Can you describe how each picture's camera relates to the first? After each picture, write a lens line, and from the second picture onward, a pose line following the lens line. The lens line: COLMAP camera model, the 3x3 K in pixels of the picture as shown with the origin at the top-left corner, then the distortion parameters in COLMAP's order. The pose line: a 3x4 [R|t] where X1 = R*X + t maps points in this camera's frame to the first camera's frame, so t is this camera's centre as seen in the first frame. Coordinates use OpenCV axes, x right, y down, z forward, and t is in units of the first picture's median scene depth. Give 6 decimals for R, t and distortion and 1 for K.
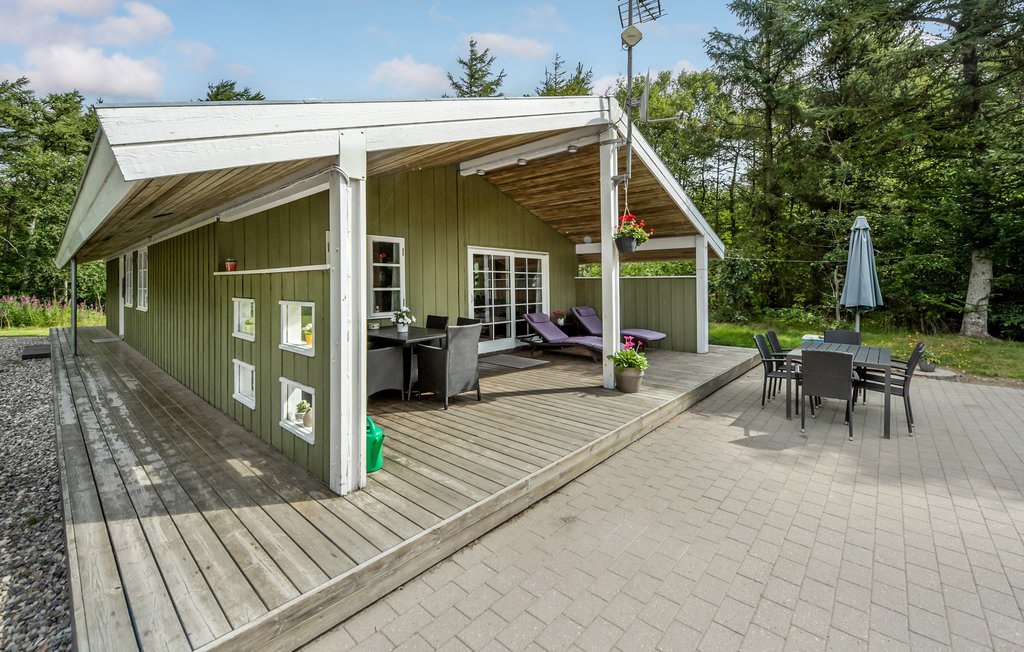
lens RADIAL K [[409.4, 0, 525.3], [0, 409.4, 295.7], [0, 0, 1]] dist [0.000653, 0.000042]
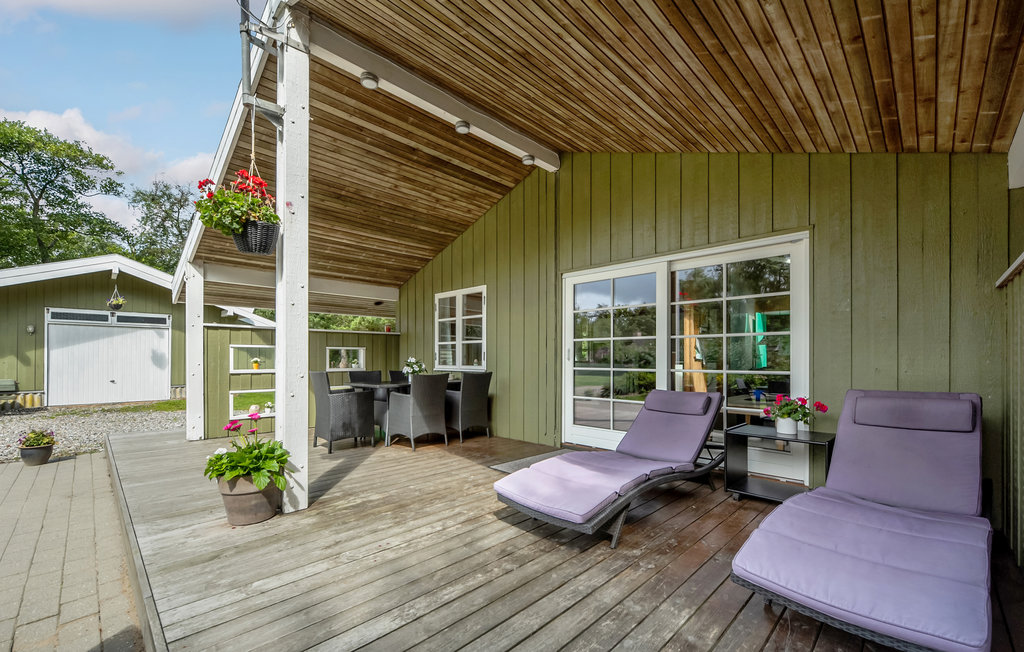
lens RADIAL K [[418.6, 0, 516.3], [0, 418.6, 357.4], [0, 0, 1]] dist [-0.000710, -0.000164]
pose [[-0.079001, -0.003156, -0.996870, 0.487712], [-0.032360, 0.999476, -0.000600, 0.013347], [0.996349, 0.032211, -0.079062, 0.911112]]
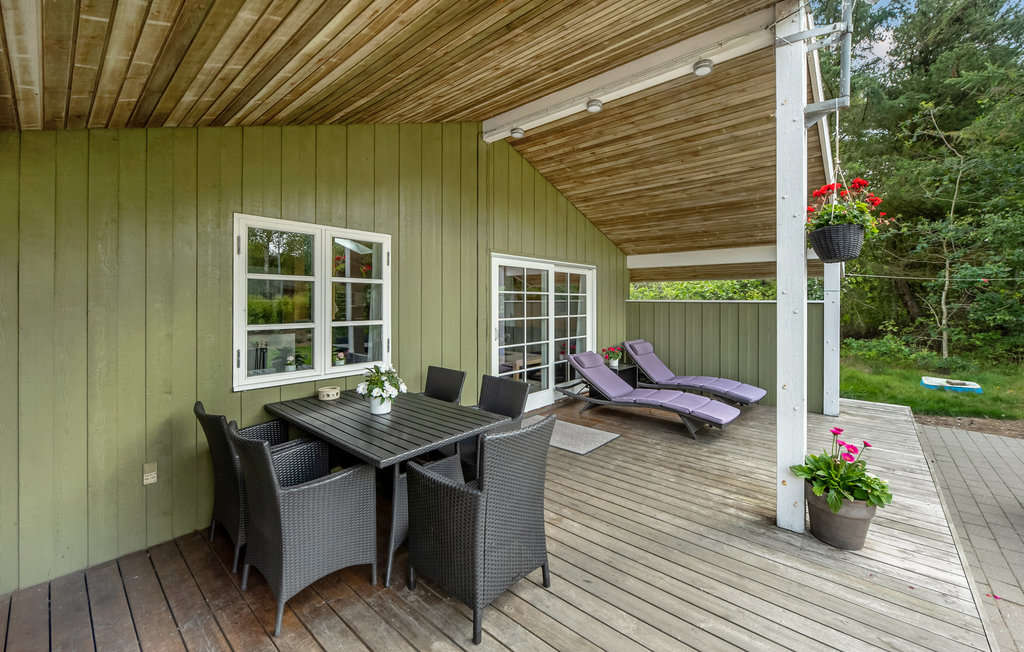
lens RADIAL K [[408.7, 0, 513.4], [0, 408.7, 298.9], [0, 0, 1]] dist [-0.000975, -0.000104]
pose [[0.999736, 0.007551, -0.021716, -0.086379], [-0.008345, 0.999292, -0.036680, -0.023731], [0.021424, 0.036851, 0.999091, 0.339302]]
